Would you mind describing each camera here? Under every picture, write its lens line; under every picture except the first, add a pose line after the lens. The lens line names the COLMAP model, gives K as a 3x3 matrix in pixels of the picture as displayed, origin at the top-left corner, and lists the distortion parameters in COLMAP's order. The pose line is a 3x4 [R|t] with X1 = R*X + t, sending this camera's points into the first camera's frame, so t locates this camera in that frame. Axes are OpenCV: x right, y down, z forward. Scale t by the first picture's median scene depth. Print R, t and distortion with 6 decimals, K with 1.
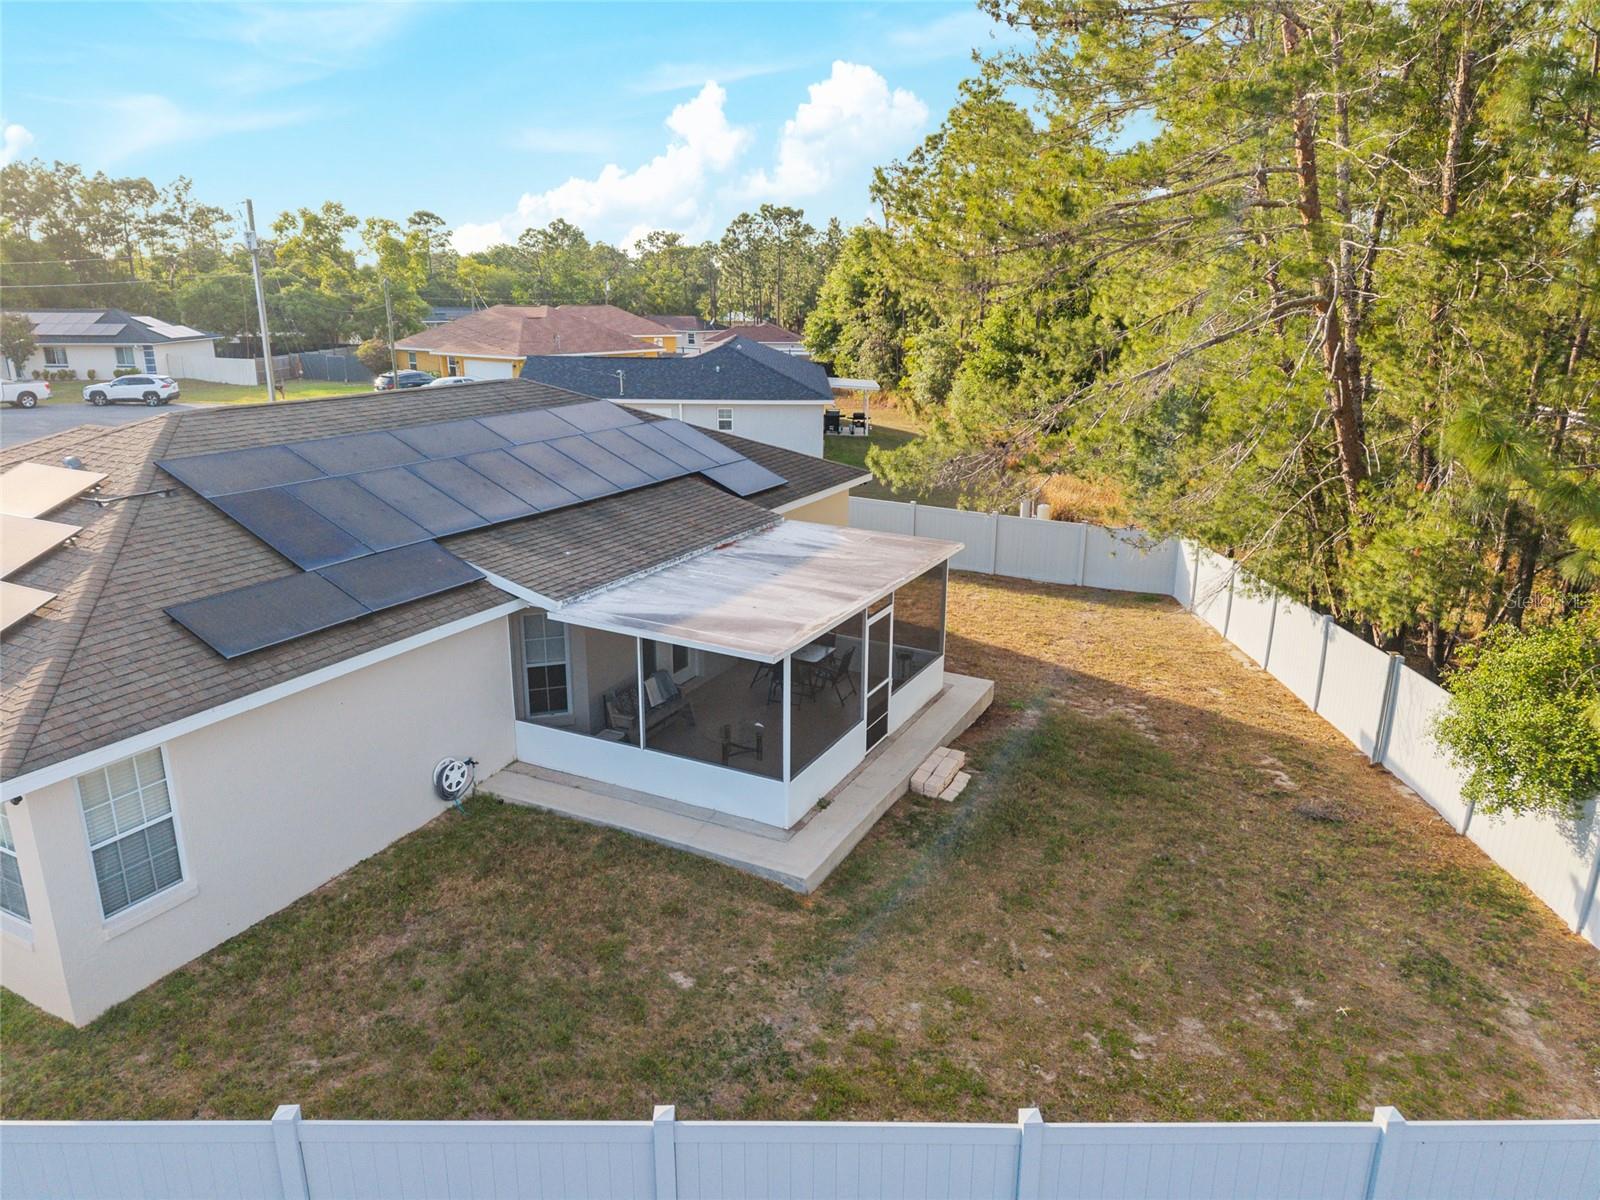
lens RADIAL K [[1066.3, 0, 789.2], [0, 1066.3, 610.1], [0, 0, 1]] dist [0.045658, -0.051677]
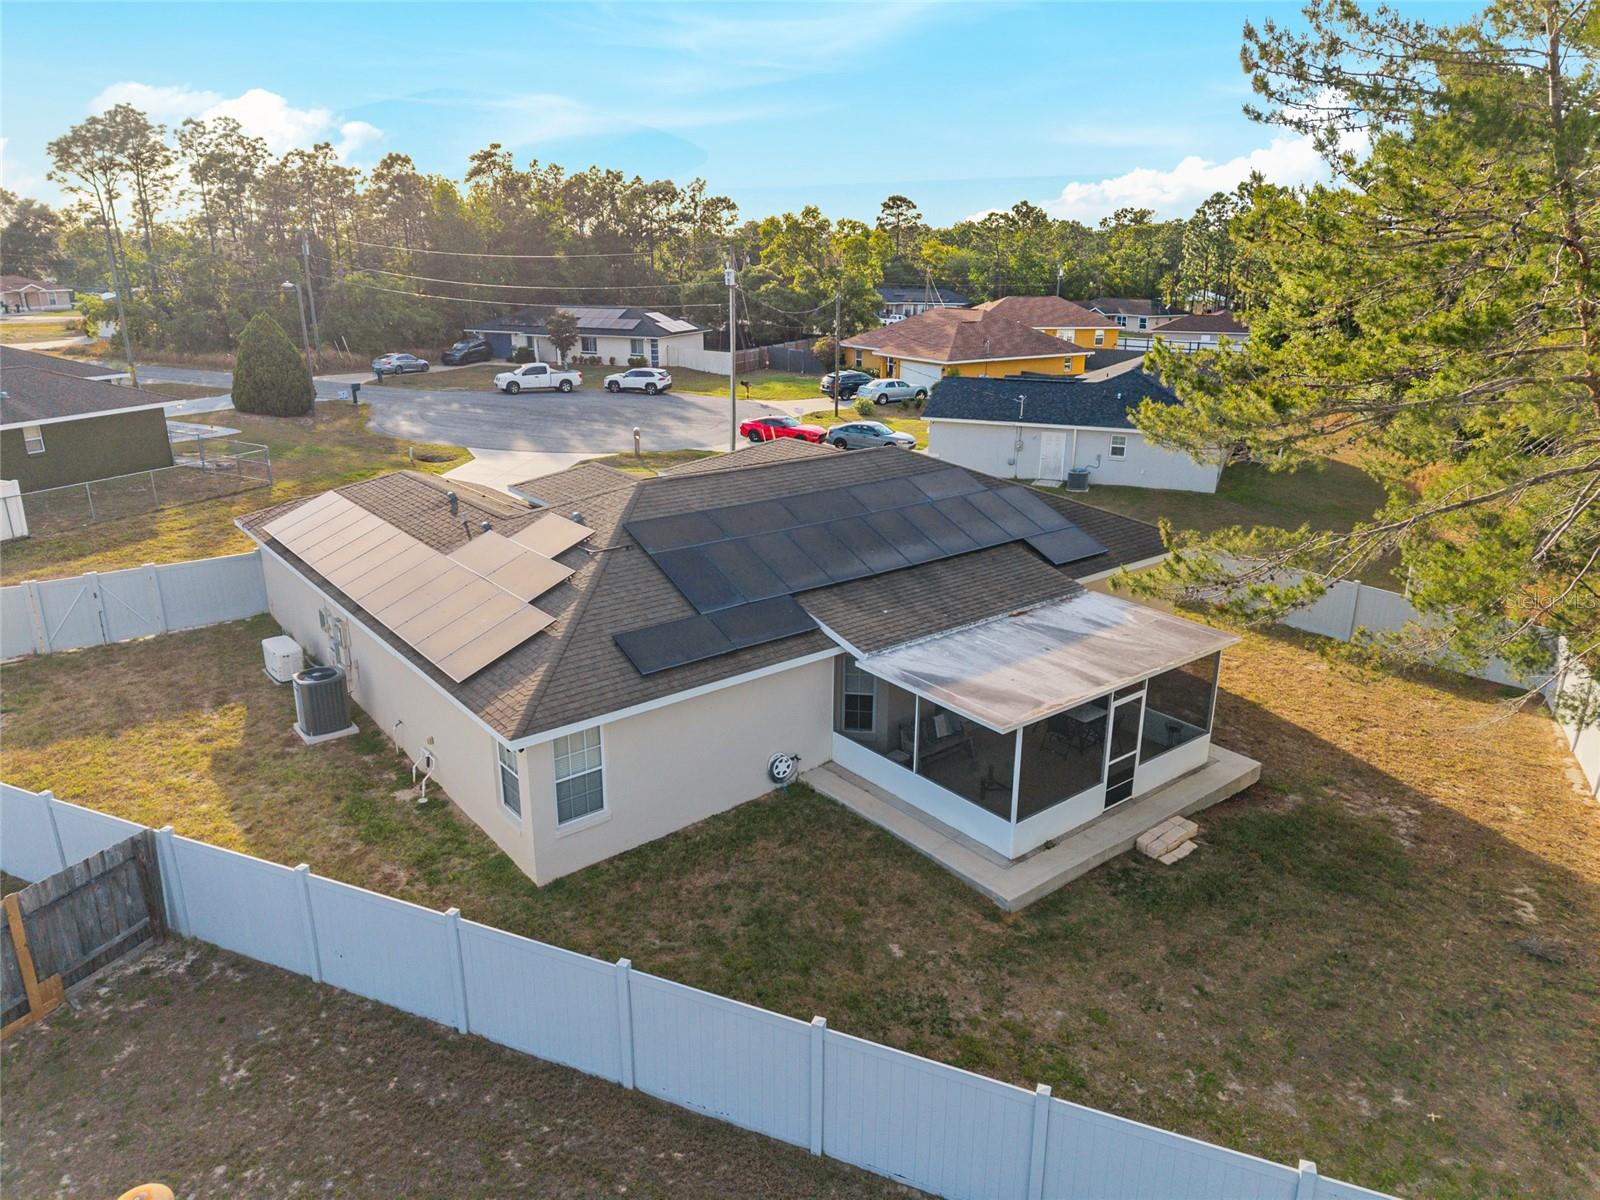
lens RADIAL K [[1071.2, 0, 786.0], [0, 1071.2, 596.9], [0, 0, 1]] dist [0.050522, -0.055614]
pose [[0.915192, 0.120903, -0.384455, 0.198342], [-0.113743, 0.992647, 0.041404, -0.121630], [0.386635, 0.005836, 0.922215, -0.279052]]
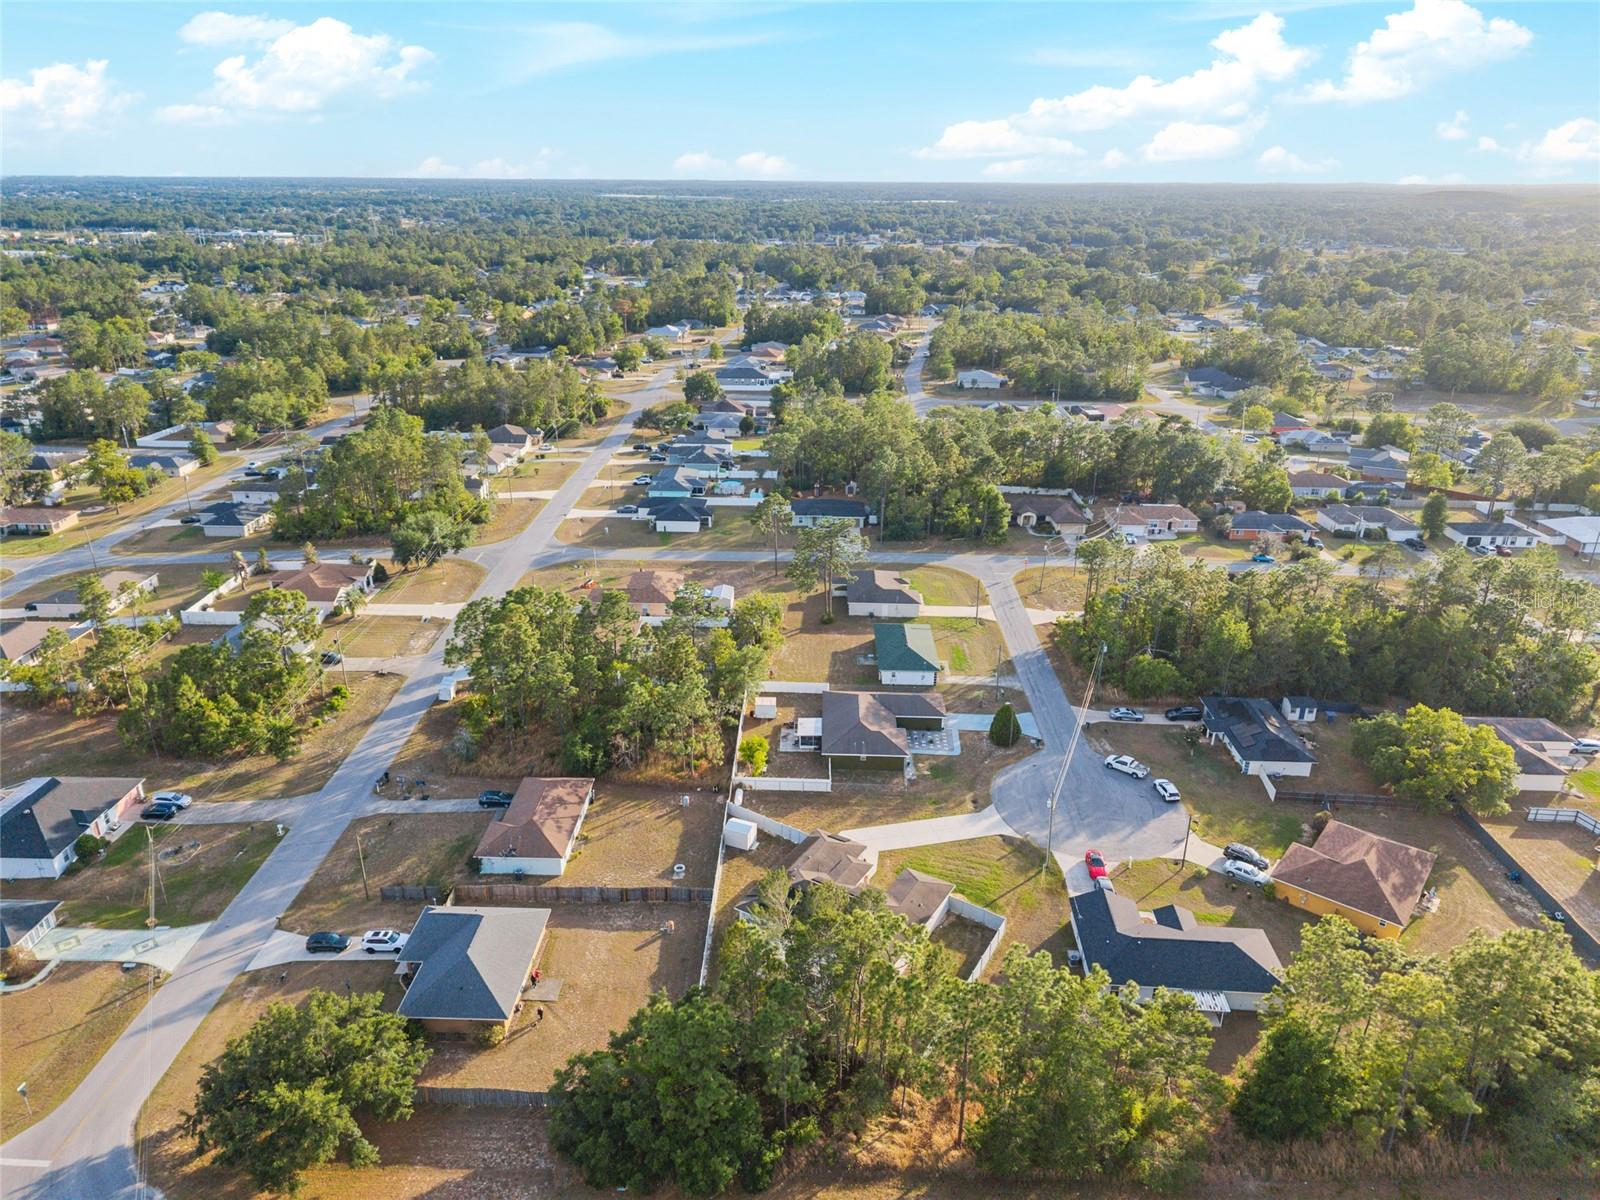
lens RADIAL K [[1085.1, 0, 776.4], [0, 1085.1, 606.4], [0, 0, 1]] dist [0.045051, 0.185719]
pose [[-0.067301, 0.363692, -0.929085, 6.150842], [-0.296127, 0.881955, 0.366694, -4.856964], [0.952775, 0.299806, 0.048342, -0.053596]]
